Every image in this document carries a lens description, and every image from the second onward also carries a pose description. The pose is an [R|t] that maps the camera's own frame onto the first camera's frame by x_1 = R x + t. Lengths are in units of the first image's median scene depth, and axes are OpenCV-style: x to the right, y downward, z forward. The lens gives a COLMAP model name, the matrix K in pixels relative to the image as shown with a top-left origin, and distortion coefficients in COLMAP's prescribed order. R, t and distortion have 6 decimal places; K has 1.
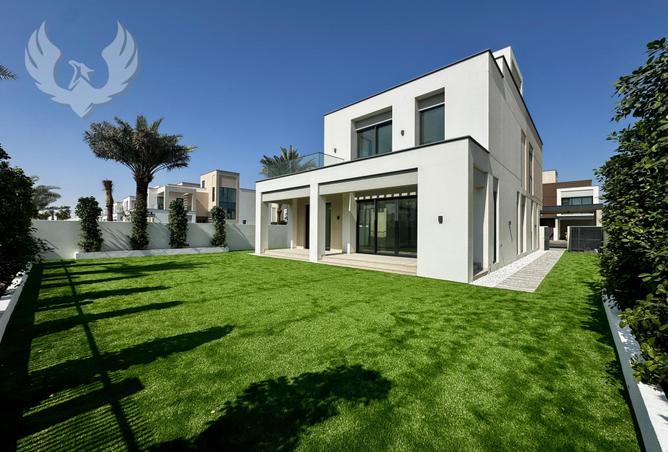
lens RADIAL K [[266.3, 0, 330.4], [0, 266.3, 226.8], [0, 0, 1]] dist [-0.000275, -0.000030]
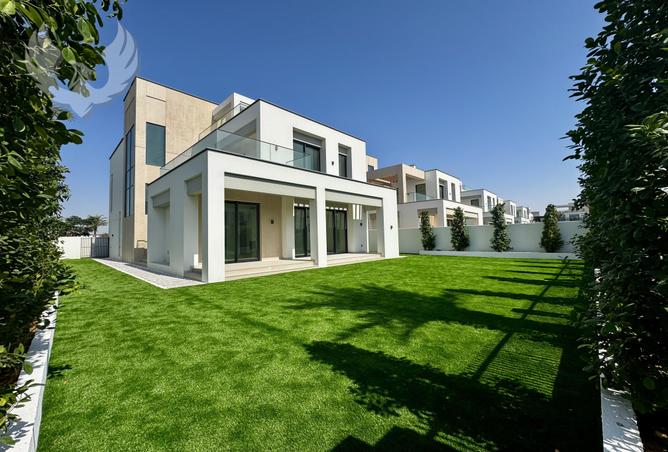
lens RADIAL K [[266.3, 0, 330.4], [0, 266.3, 226.8], [0, 0, 1]] dist [-0.000275, -0.000030]
pose [[0.011207, 0.026258, 0.999592, -1.031282], [0.010315, 0.999599, -0.026374, 0.009480], [-0.999884, 0.010606, 0.010932, 0.947266]]
